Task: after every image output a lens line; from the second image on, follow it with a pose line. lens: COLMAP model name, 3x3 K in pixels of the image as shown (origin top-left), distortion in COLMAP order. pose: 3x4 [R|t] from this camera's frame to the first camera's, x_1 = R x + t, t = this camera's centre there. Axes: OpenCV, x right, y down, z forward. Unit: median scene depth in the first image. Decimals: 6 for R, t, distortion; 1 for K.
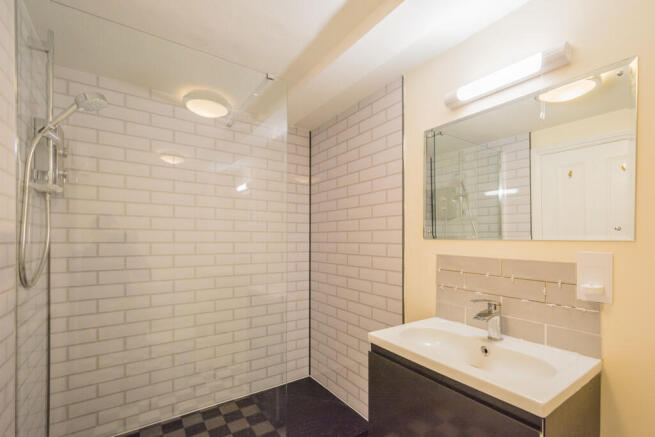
lens RADIAL K [[288.5, 0, 326.6], [0, 288.5, 238.4], [0, 0, 1]] dist [-0.001428, -0.000249]
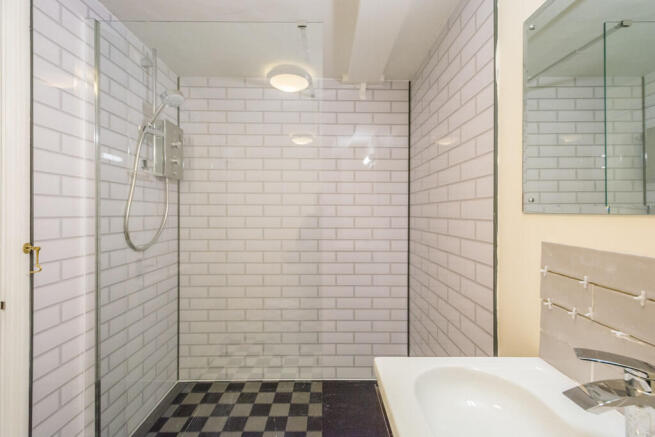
lens RADIAL K [[287.6, 0, 328.6], [0, 287.6, 213.1], [0, 0, 1]] dist [0.000904, -0.000128]
pose [[0.832948, 0.000774, -0.553351, 0.309030], [0.001118, 0.999995, 0.003082, -0.000420], [0.553350, -0.003186, 0.832943, 0.292163]]
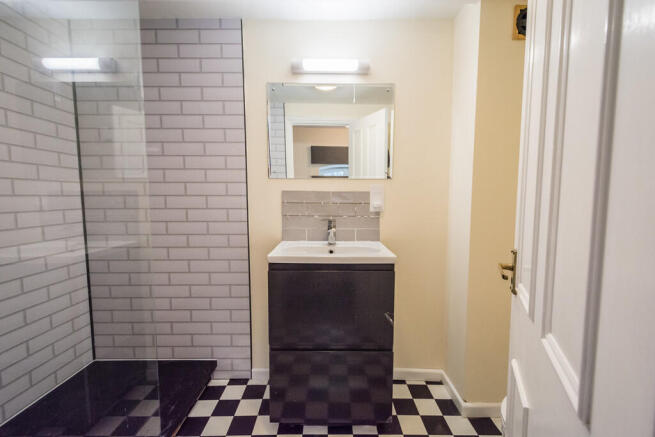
lens RADIAL K [[284.4, 0, 327.7], [0, 284.4, 228.3], [0, 0, 1]] dist [0.000053, -0.000124]
pose [[0.551789, -0.086157, 0.829521, -0.475942], [0.001438, 0.994746, 0.102362, 0.080722], [-0.833982, -0.055289, 0.549014, 0.138672]]
